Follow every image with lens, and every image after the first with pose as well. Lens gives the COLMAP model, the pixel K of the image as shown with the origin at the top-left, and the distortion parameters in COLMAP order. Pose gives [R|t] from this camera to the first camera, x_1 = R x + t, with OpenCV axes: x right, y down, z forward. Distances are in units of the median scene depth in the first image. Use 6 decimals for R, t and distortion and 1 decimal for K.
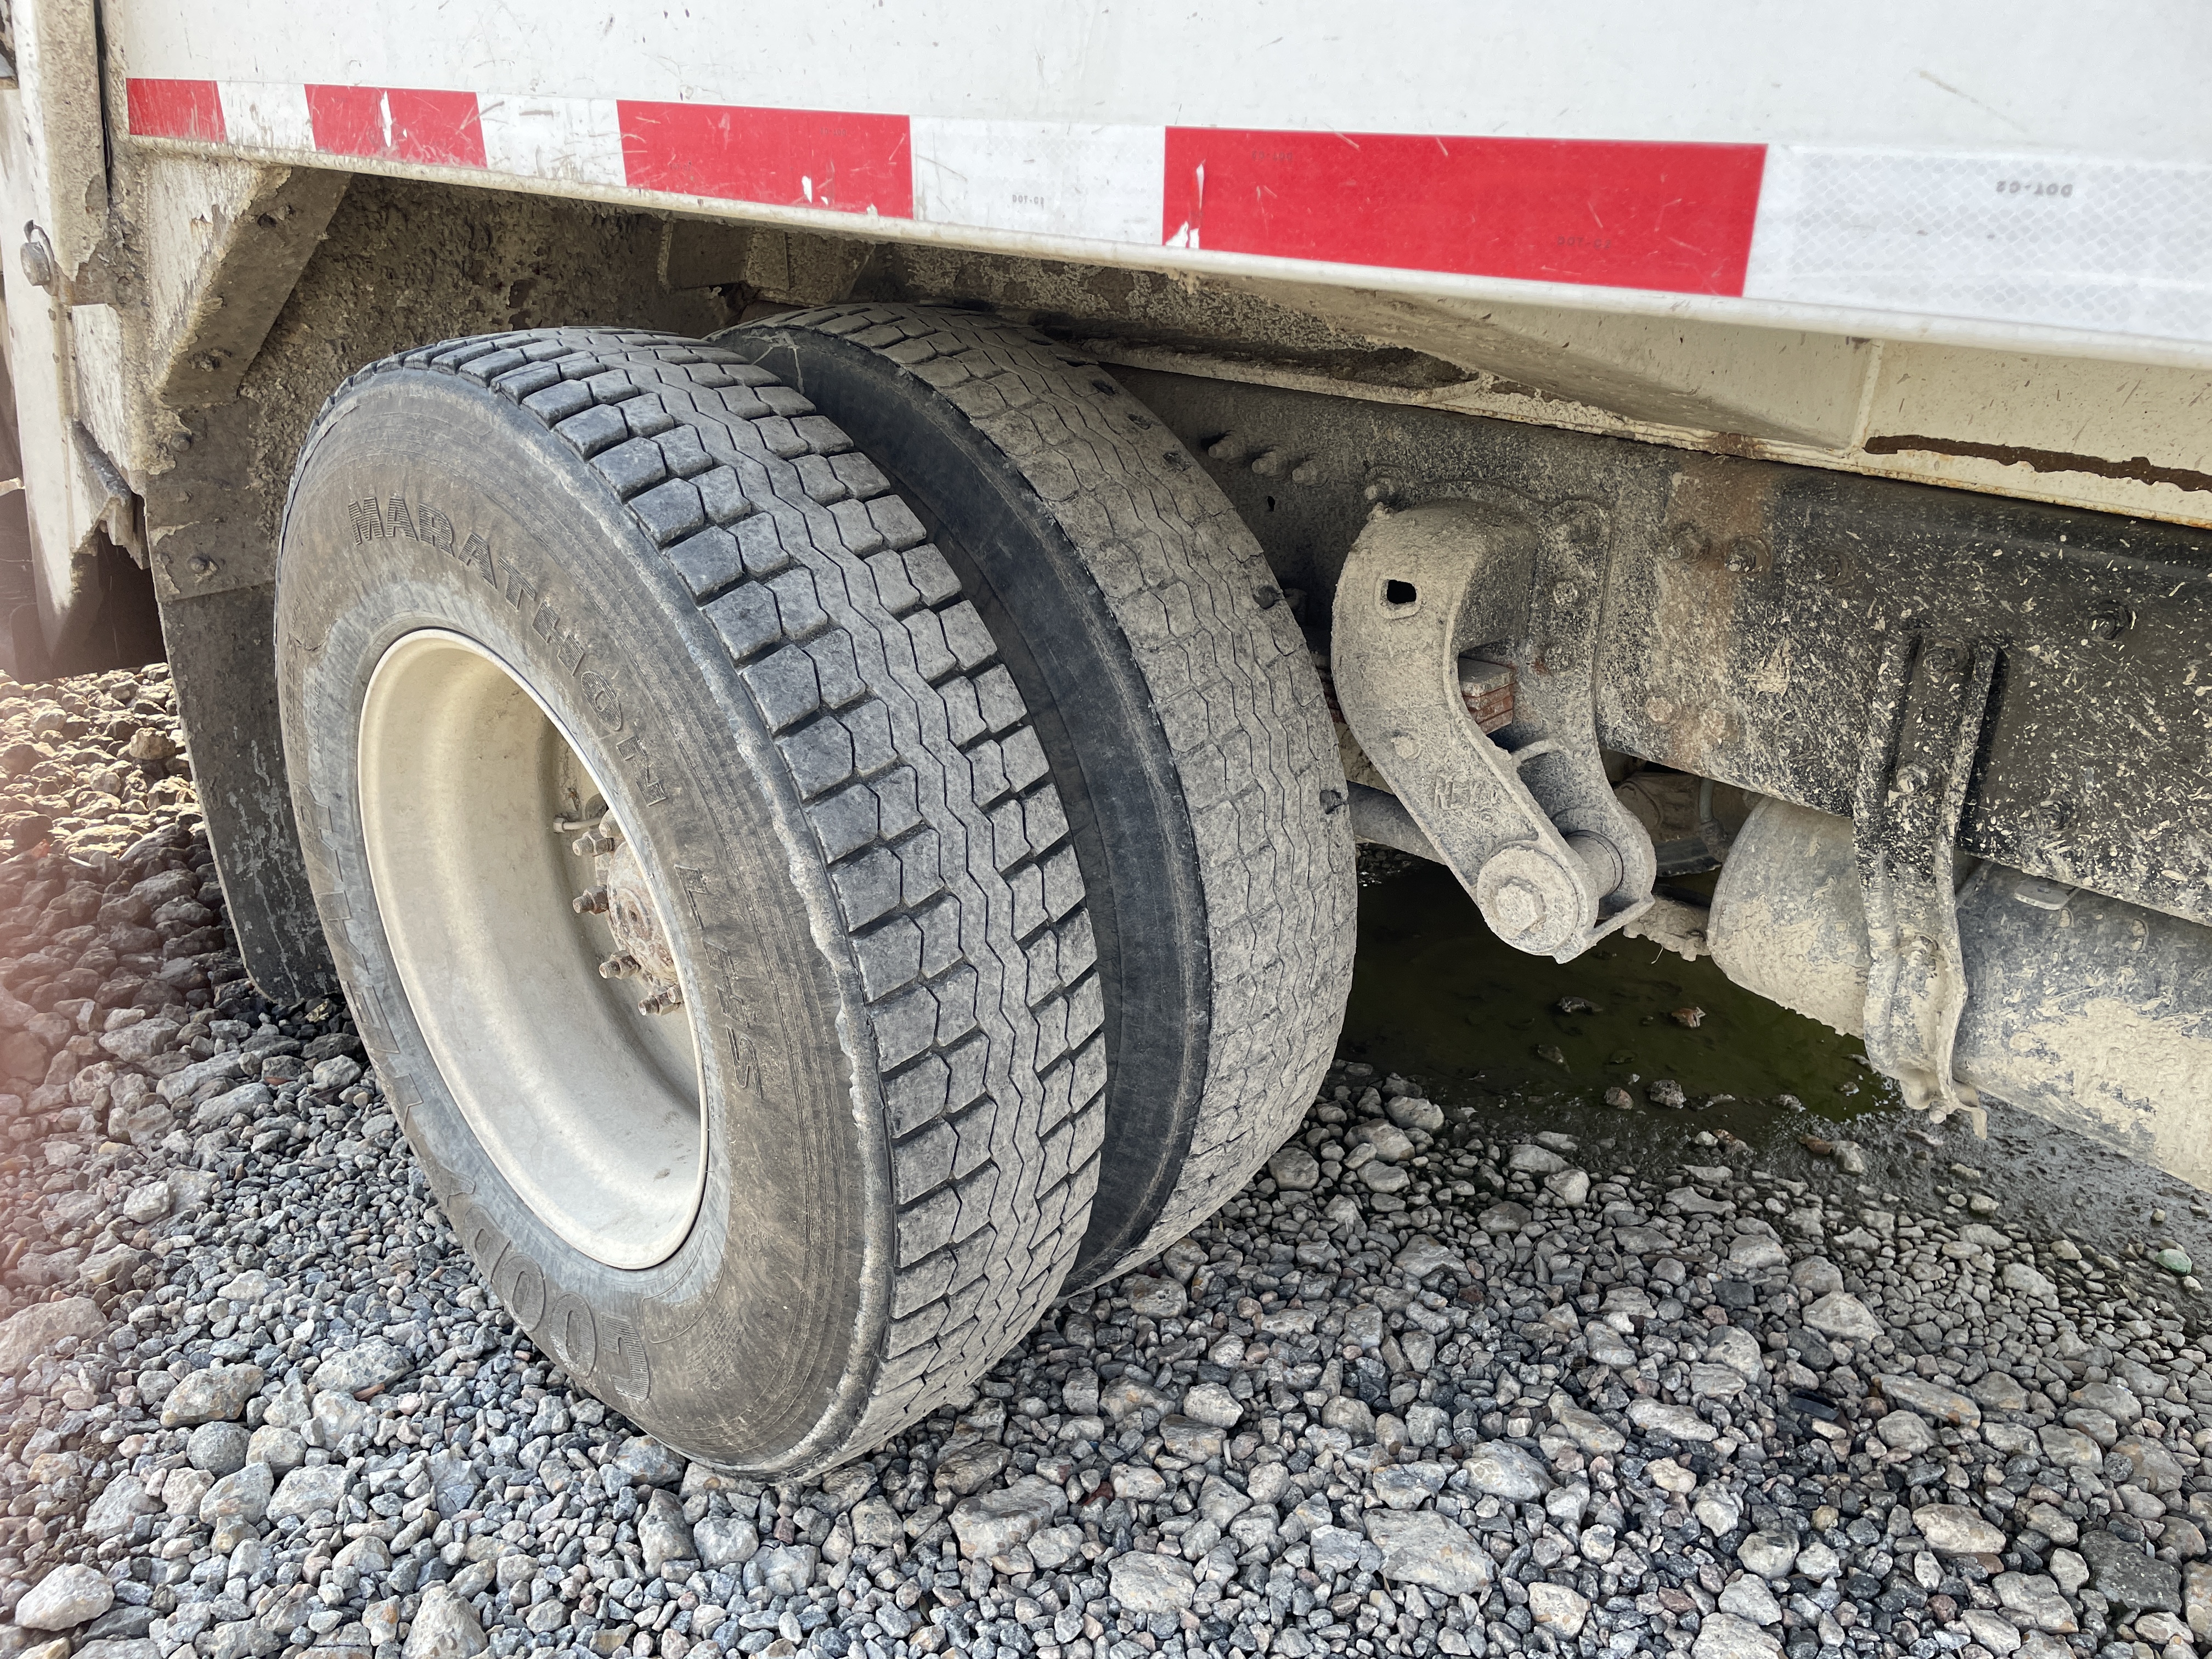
lens RADIAL K [[1651.6, 0, 1106.0], [0, 1651.6, 829.5], [0, 0, 1]] dist [0.066701, -0.000433]
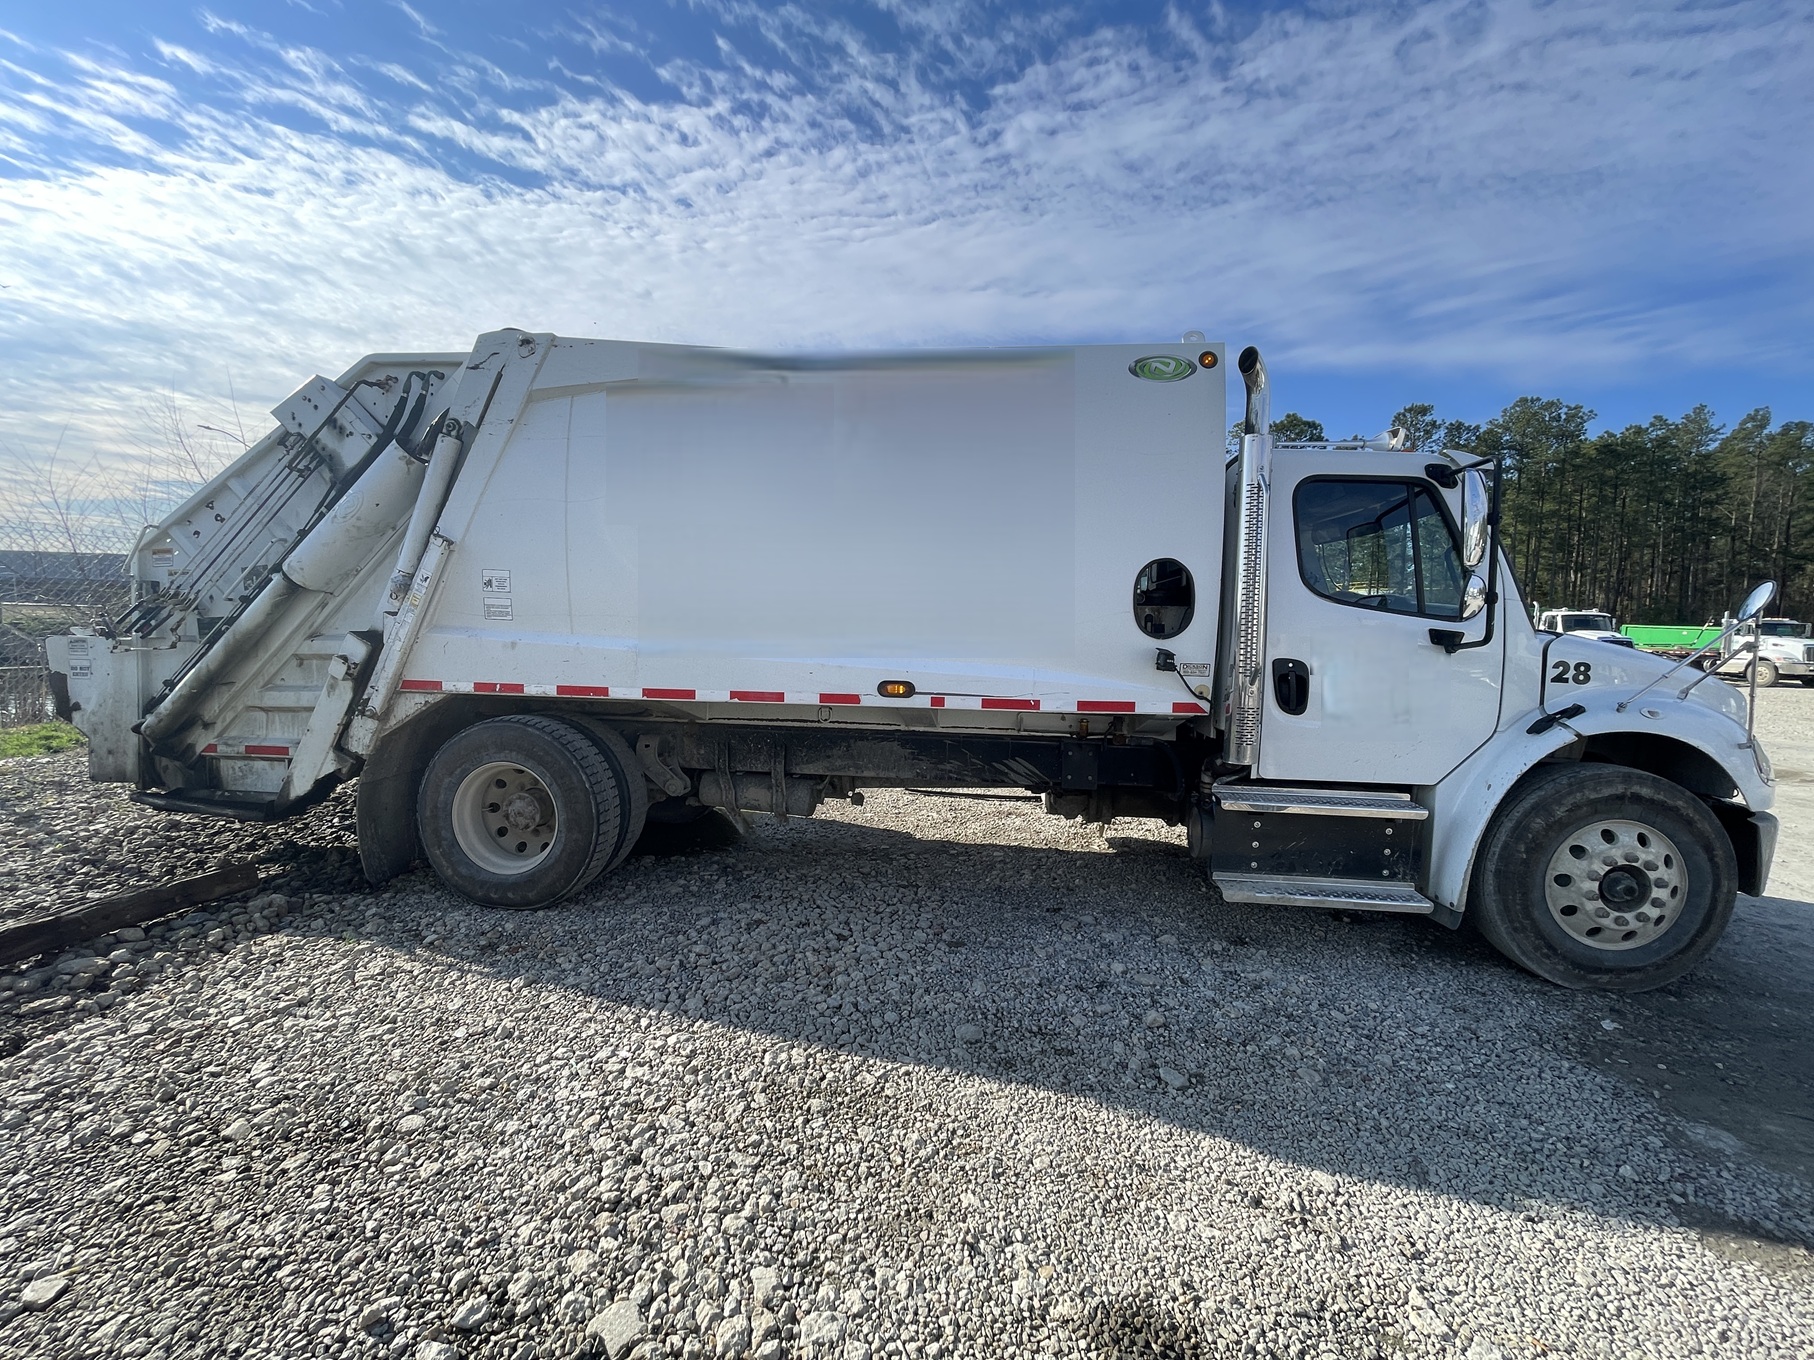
lens RADIAL K [[723.3, 0, 907.0], [0, 723.3, 680.0], [0, 0, 1]] dist [-0.001405, -0.000328]
pose [[0.783639, -0.028030, 0.620583, -0.837938], [0.239837, 0.935178, -0.260614, 0.647146], [-0.573051, 0.353067, 0.739565, -1.926241]]
